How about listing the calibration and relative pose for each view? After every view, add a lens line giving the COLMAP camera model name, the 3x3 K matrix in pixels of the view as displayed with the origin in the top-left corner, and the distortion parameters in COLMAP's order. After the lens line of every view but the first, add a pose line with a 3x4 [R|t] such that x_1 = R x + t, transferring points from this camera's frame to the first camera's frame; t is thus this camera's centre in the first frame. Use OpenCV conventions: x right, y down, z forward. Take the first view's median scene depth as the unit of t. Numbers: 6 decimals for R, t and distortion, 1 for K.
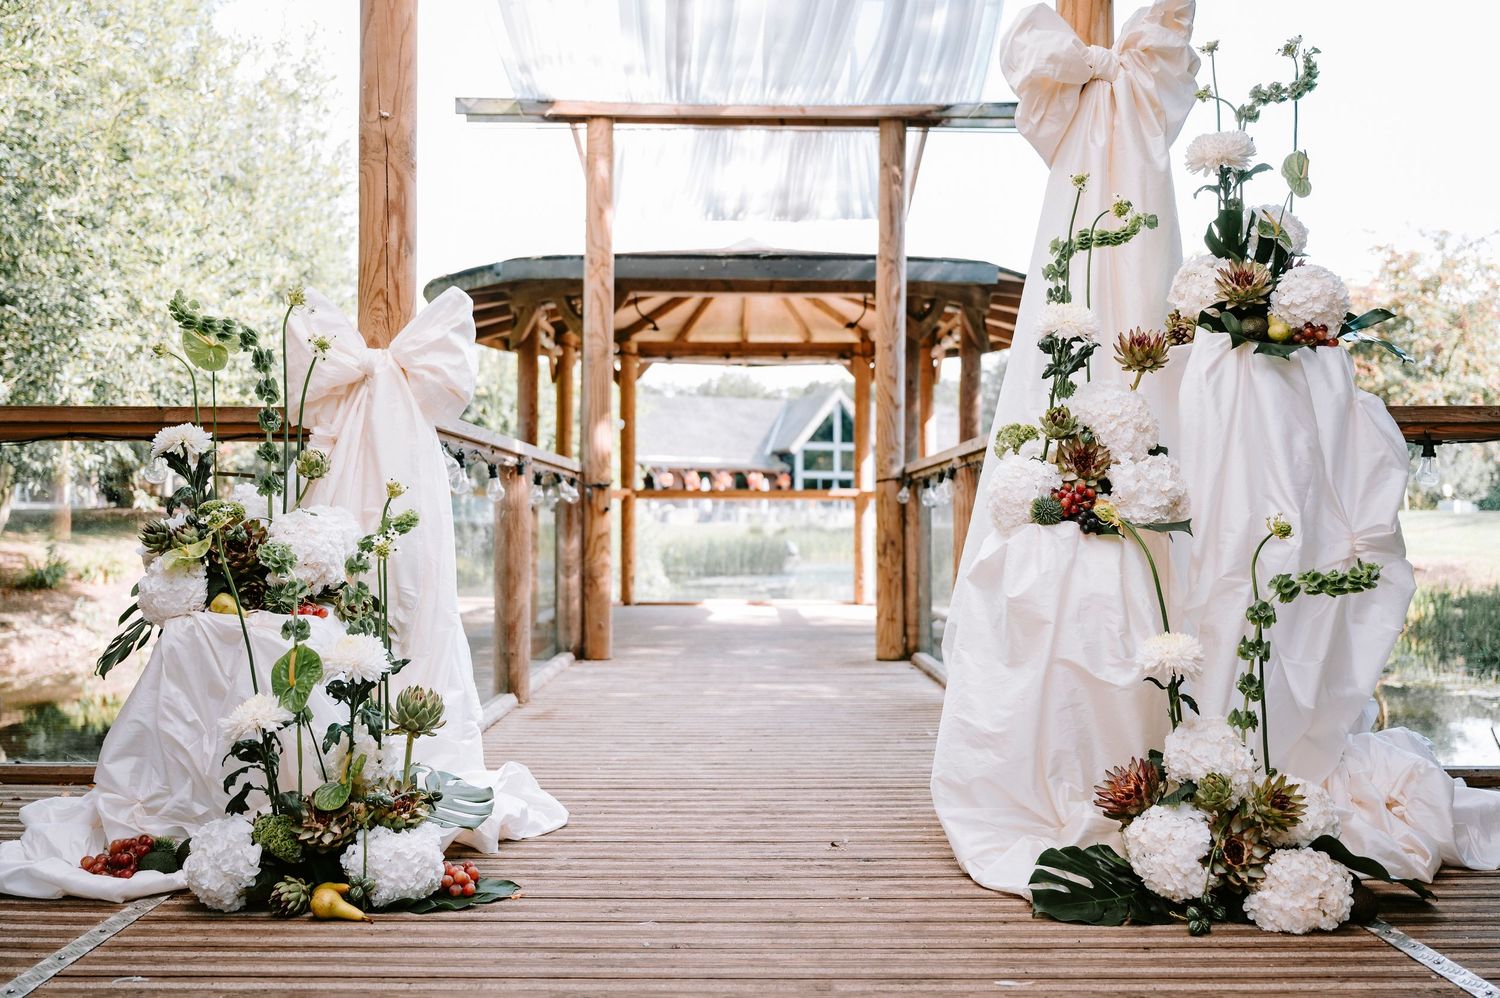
lens RADIAL K [[1327.8, 0, 759.8], [0, 1327.8, 503.0], [0, 0, 1]] dist [0.004518, -0.008612]
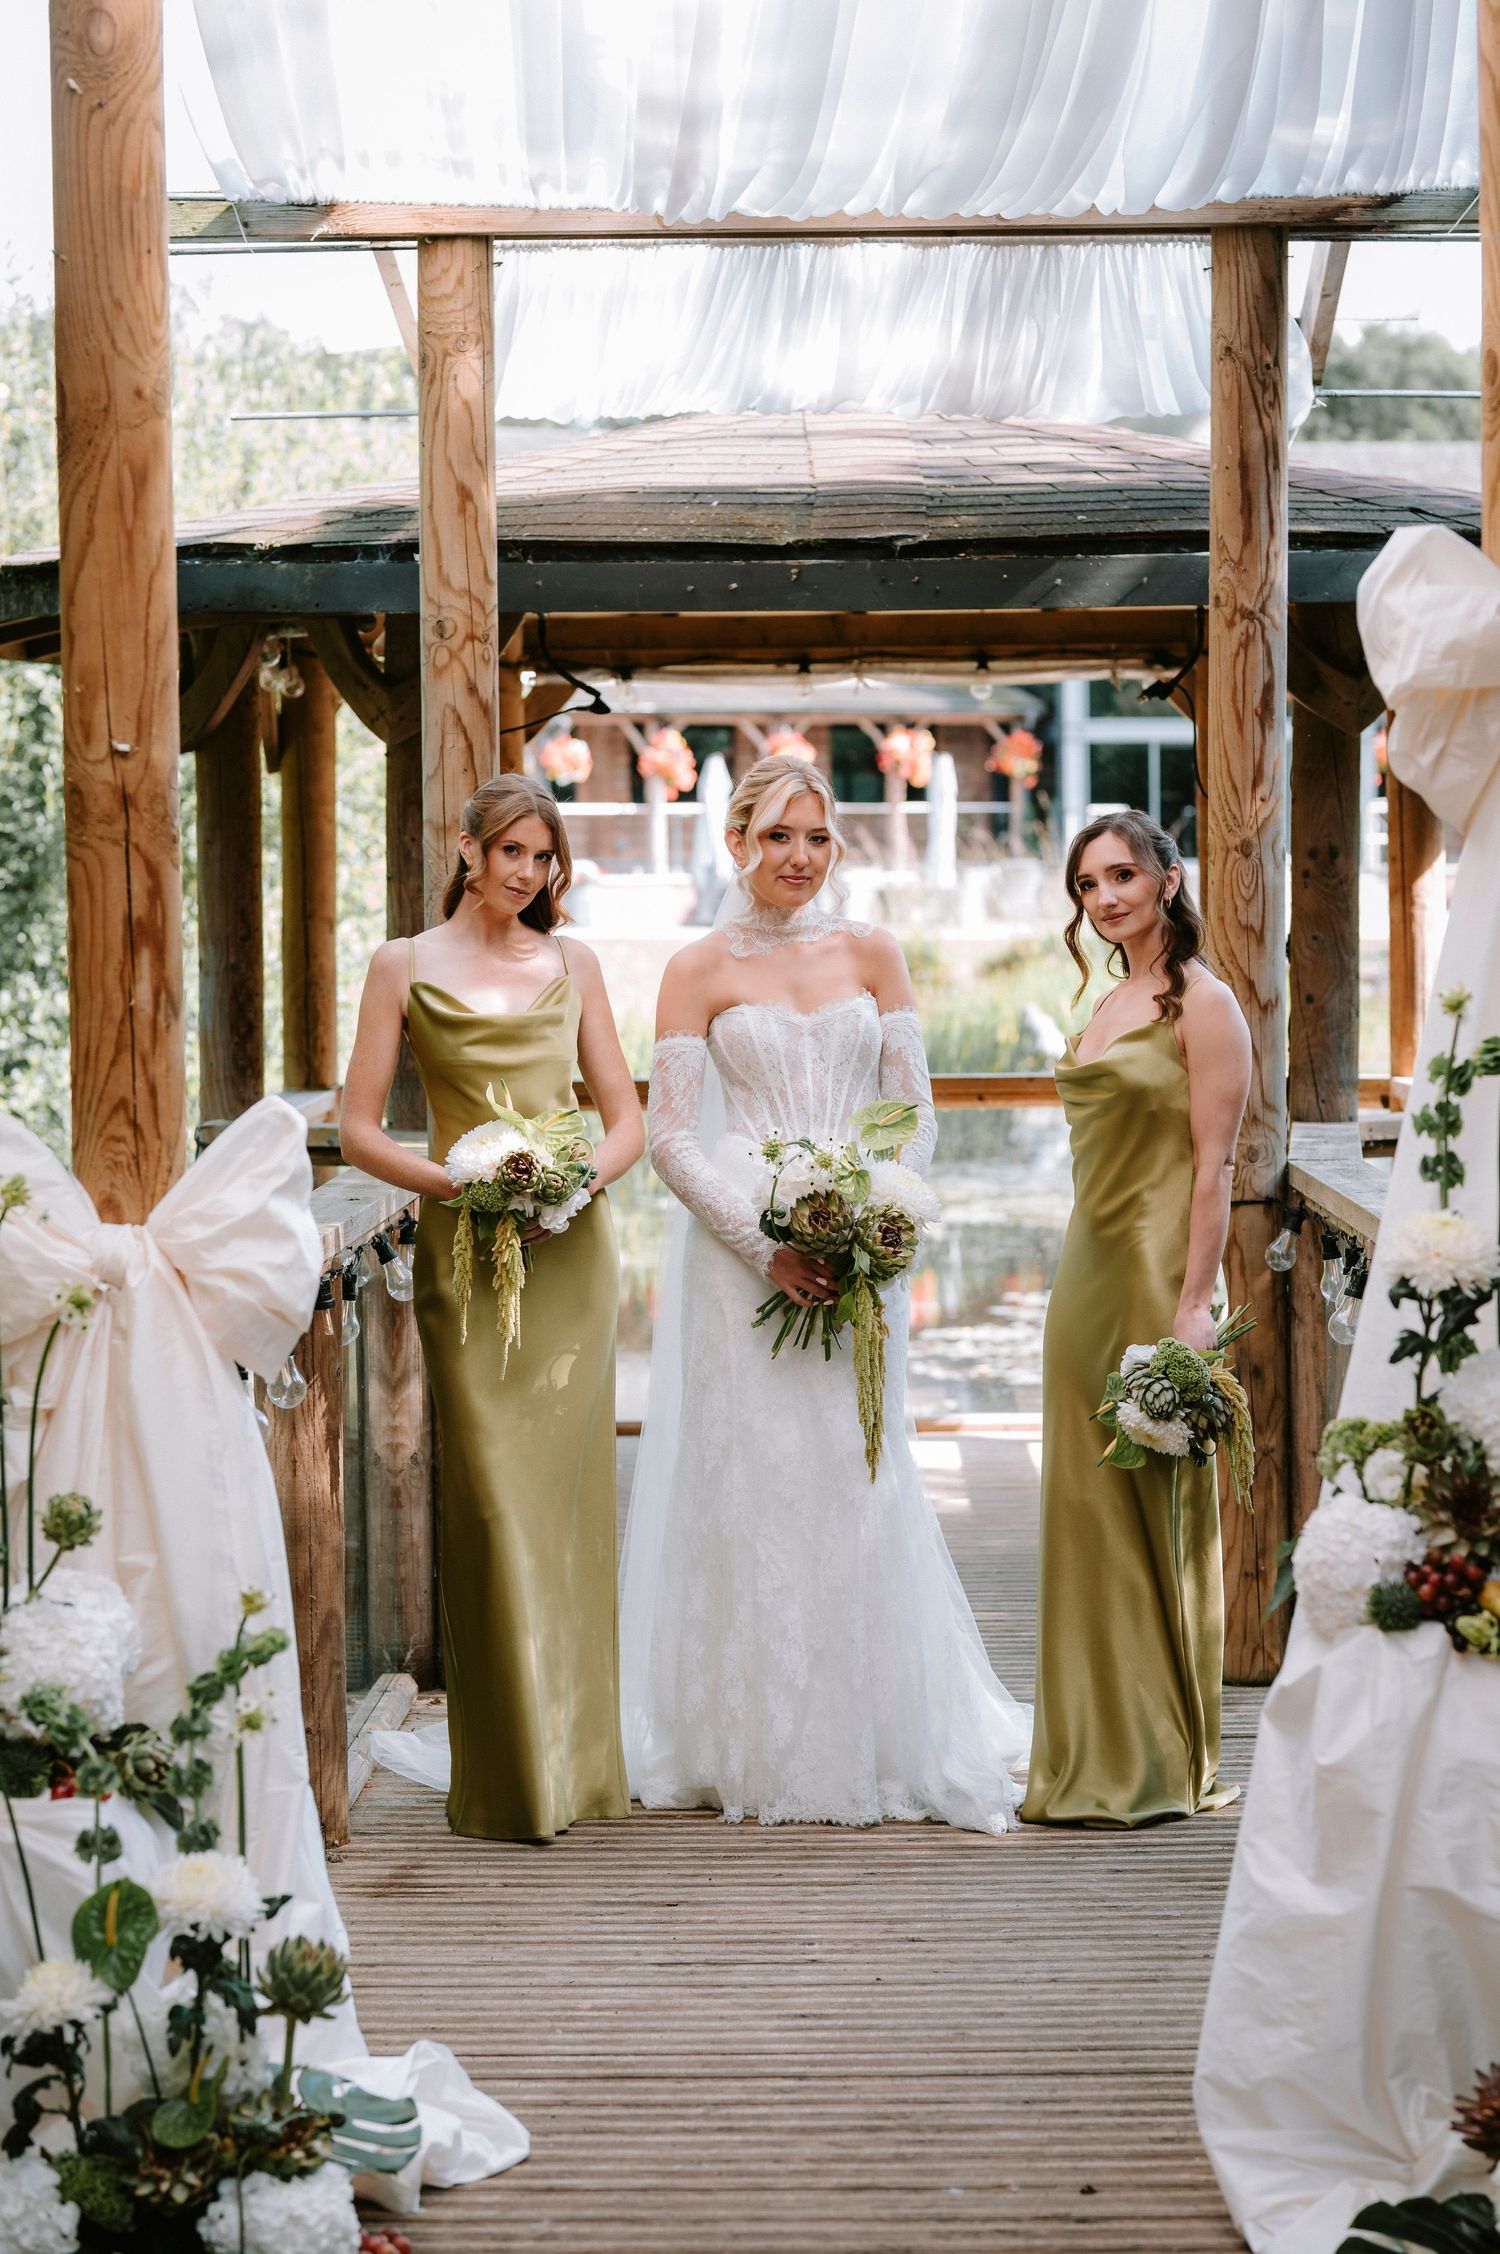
lens RADIAL K [[5295.9, 0, 746.3], [0, 5295.9, 1124.9], [0, 0, 1]] dist [-0.024200, 0.000000]
pose [[0.999296, -0.012734, -0.035301, 0.022469], [0.014995, 0.997801, 0.064558, -0.317561], [0.034401, -0.065042, 0.997289, -1.125498]]
